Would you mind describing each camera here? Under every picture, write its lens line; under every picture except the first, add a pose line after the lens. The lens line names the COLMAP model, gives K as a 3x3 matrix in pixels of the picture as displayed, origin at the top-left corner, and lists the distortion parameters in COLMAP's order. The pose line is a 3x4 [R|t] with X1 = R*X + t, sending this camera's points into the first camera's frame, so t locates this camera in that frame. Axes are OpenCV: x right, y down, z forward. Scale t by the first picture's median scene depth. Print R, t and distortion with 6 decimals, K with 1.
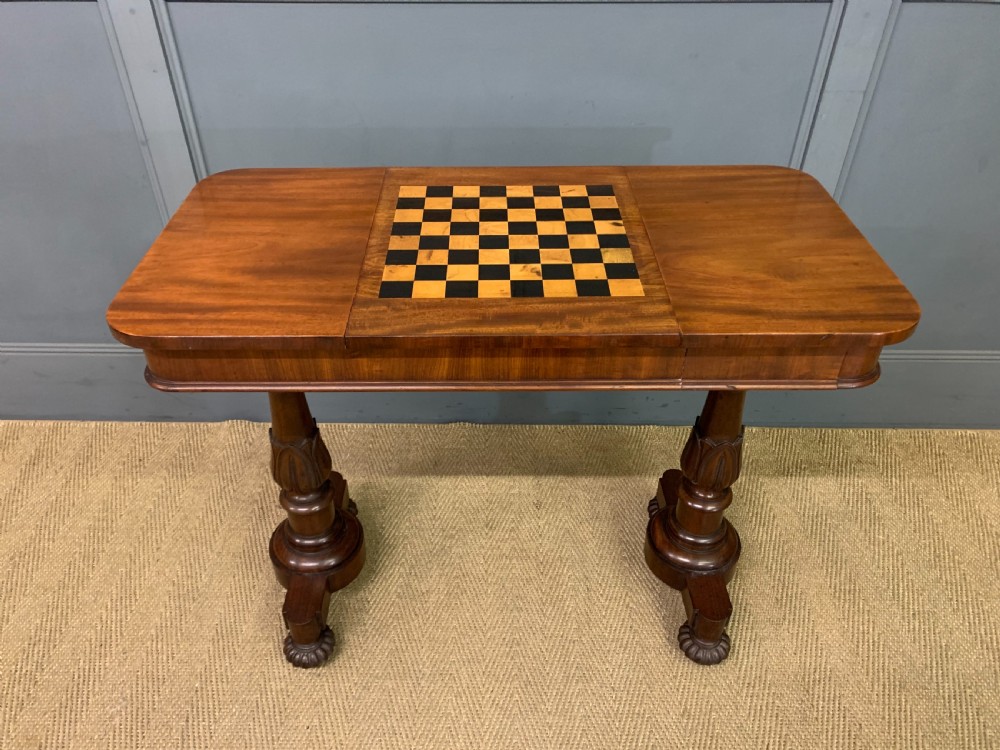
lens RADIAL K [[763.5, 0, 484.7], [0, 763.5, 384.2], [0, 0, 1]] dist [0.015633, -0.007151]
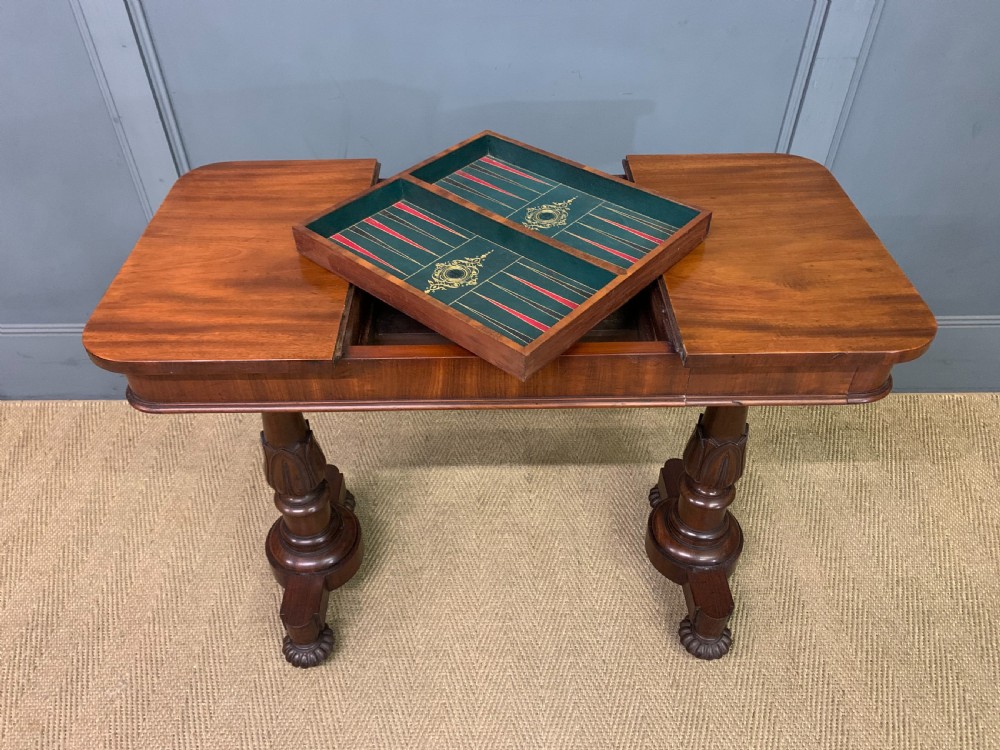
lens RADIAL K [[763.5, 0, 486.9], [0, 763.5, 381.1], [0, 0, 1]] dist [0.015633, -0.007151]
pose [[0.999776, -0.017761, 0.011532, 0.005563], [0.016994, 0.997834, 0.063546, -0.039832], [-0.012636, -0.063336, 0.997912, 0.005188]]
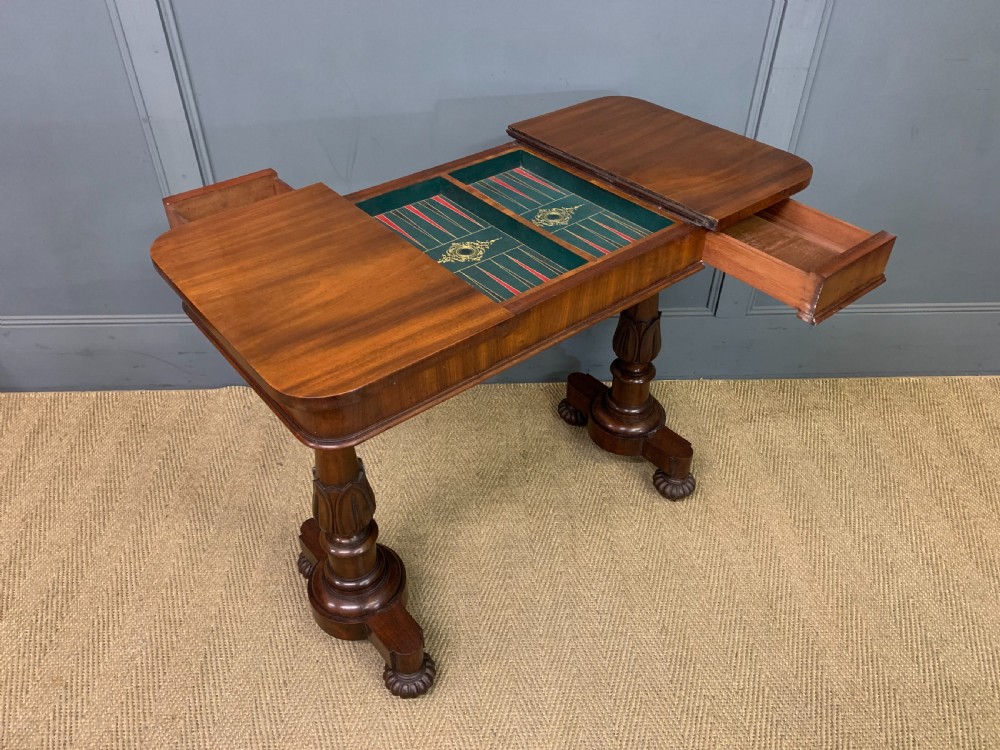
lens RADIAL K [[763.5, 0, 500.9], [0, 763.5, 368.9], [0, 0, 1]] dist [0.015633, -0.007151]
pose [[0.998293, -0.025174, 0.052703, -0.019255], [0.025202, 0.999682, 0.000131, 0.041272], [-0.052690, 0.001197, 0.998610, -0.083462]]
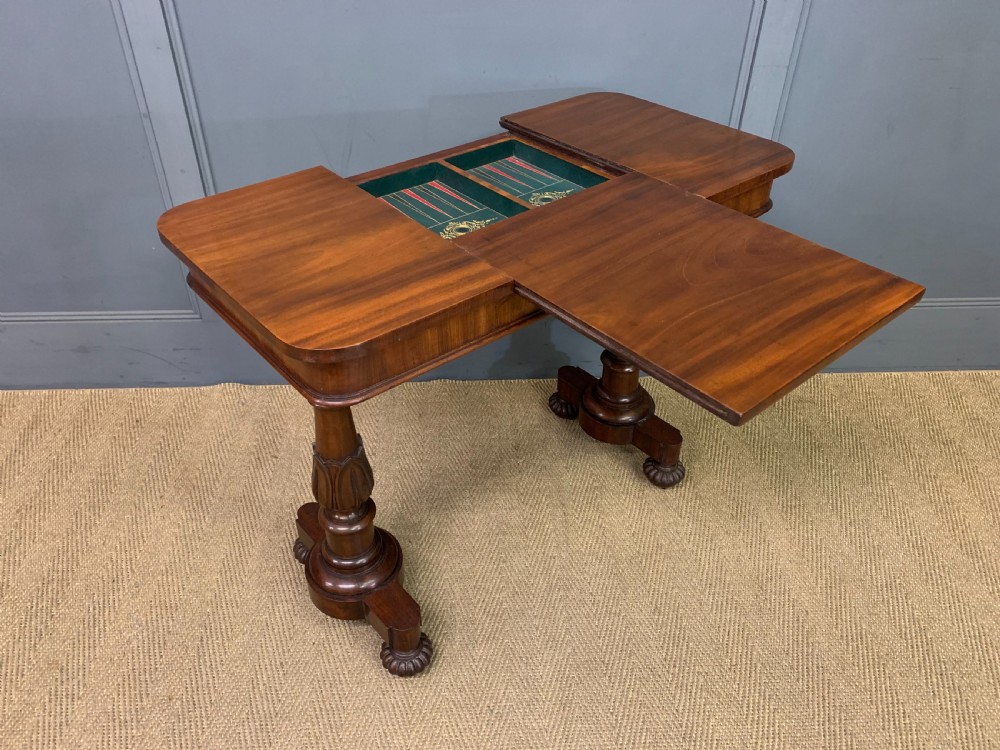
lens RADIAL K [[763.5, 0, 496.8], [0, 763.5, 369.0], [0, 0, 1]] dist [0.015633, -0.007151]
pose [[0.997215, -0.027583, 0.069292, -0.034925], [0.030106, 0.998911, -0.035636, 0.097748], [-0.068234, 0.037623, 0.996960, -0.103153]]
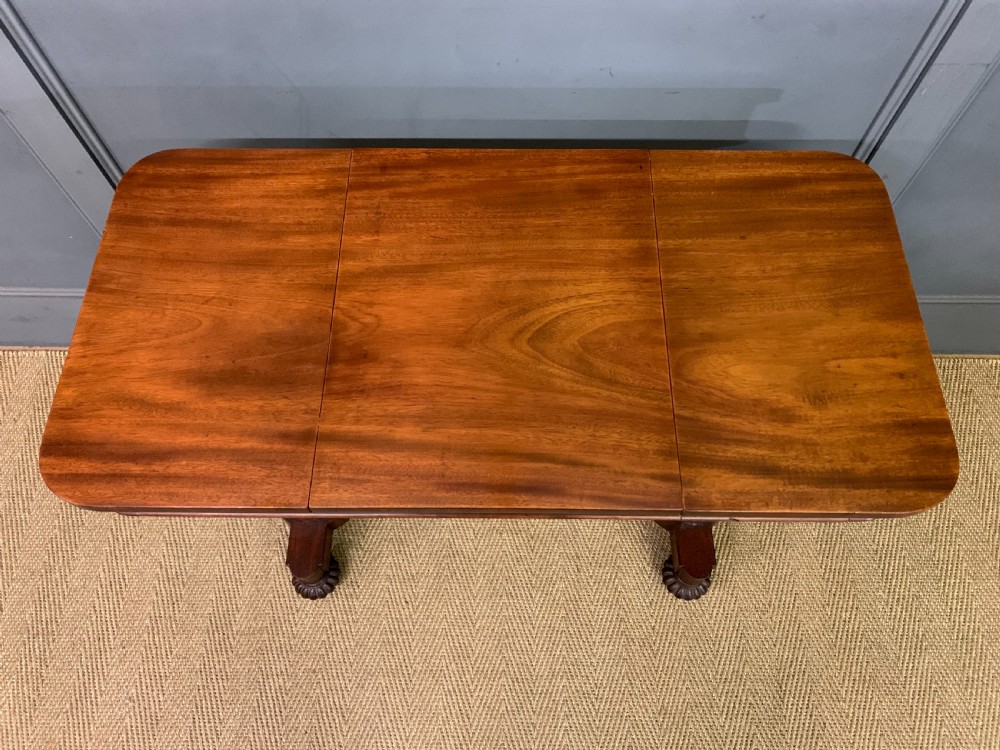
lens RADIAL K [[763.5, 0, 493.5], [0, 763.5, 384.4], [0, 0, 1]] dist [0.015633, -0.007151]
pose [[0.999990, 0.000117, 0.004576, 0.019555], [-0.002047, 0.905641, 0.424040, -0.335551], [-0.004095, -0.424045, 0.905632, 0.144461]]
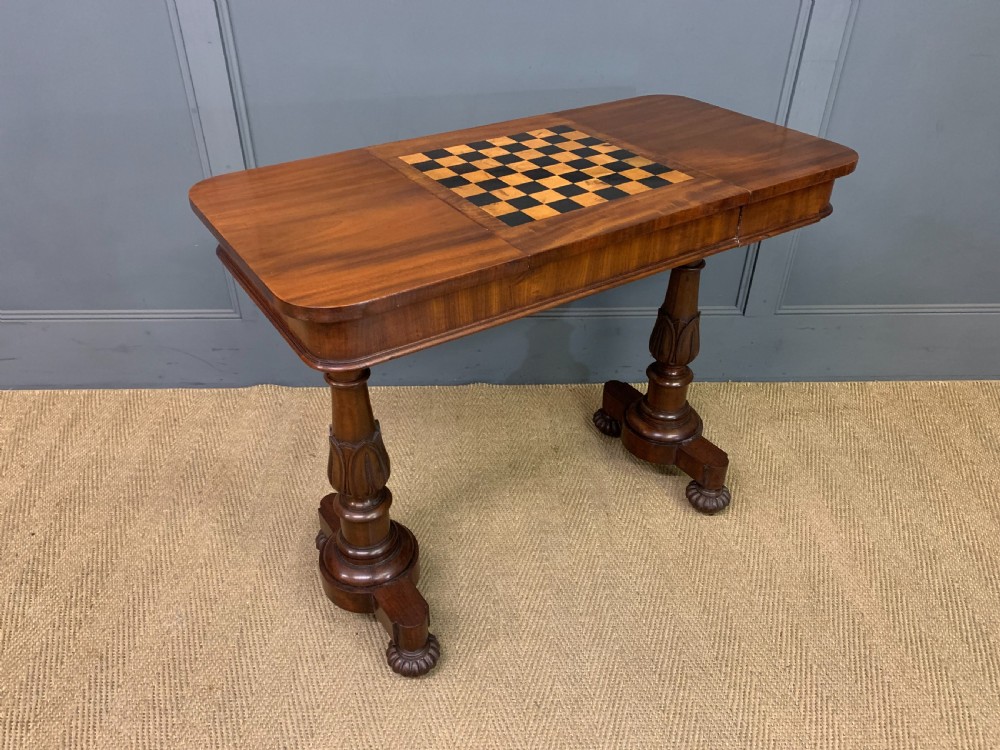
lens RADIAL K [[763.5, 0, 496.3], [0, 763.5, 381.4], [0, 0, 1]] dist [0.015633, -0.007151]
pose [[0.998748, -0.017156, 0.046983, -0.072211], [0.020423, 0.997340, -0.069968, 0.157080], [-0.045658, 0.070840, 0.996442, -0.084338]]
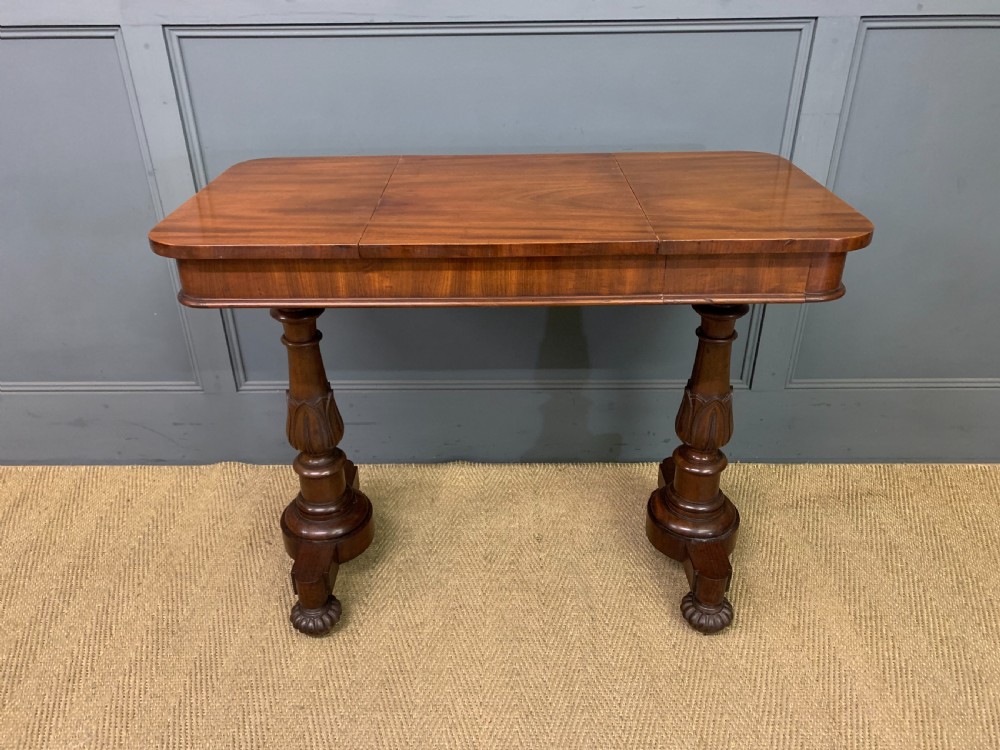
lens RADIAL K [[763.5, 0, 490.9], [0, 763.5, 372.9], [0, 0, 1]] dist [0.015633, -0.007151]
pose [[0.999954, -0.009571, 0.000062, 0.013246], [0.009446, 0.985759, -0.167901, 0.130809], [0.001546, 0.167894, 0.985804, 0.021696]]
